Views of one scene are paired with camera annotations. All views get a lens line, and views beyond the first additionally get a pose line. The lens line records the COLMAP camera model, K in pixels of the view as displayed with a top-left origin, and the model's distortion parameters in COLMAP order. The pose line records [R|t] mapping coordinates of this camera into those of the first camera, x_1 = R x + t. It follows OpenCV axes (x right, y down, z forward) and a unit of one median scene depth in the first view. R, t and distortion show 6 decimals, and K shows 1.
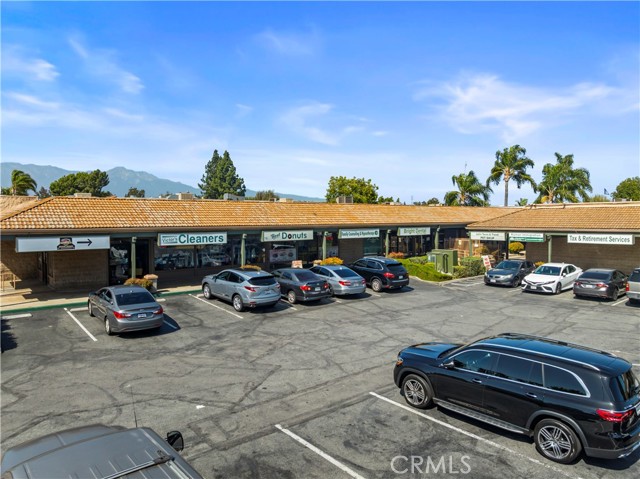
lens RADIAL K [[452.8, 0, 326.3], [0, 452.8, 239.8], [0, 0, 1]] dist [-0.029977, -0.001132]
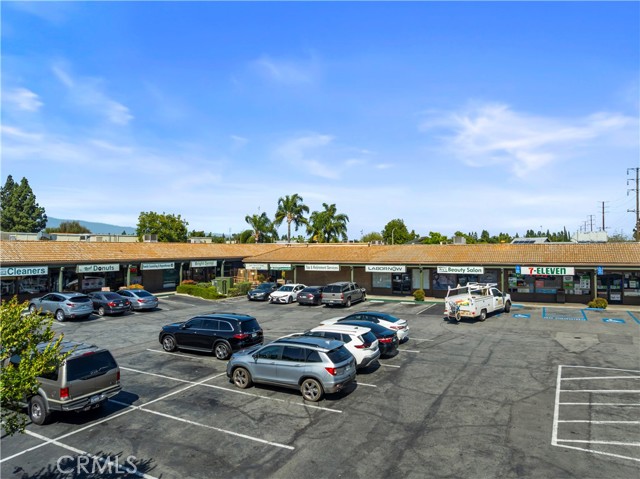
lens RADIAL K [[452.8, 0, 321.6], [0, 452.8, 239.6], [0, 0, 1]] dist [-0.029977, -0.001132]
pose [[0.927700, 0.009844, 0.373197, 0.027074], [0.015891, 0.997705, -0.065817, 0.004064], [-0.372988, 0.066989, 0.925415, -0.433474]]
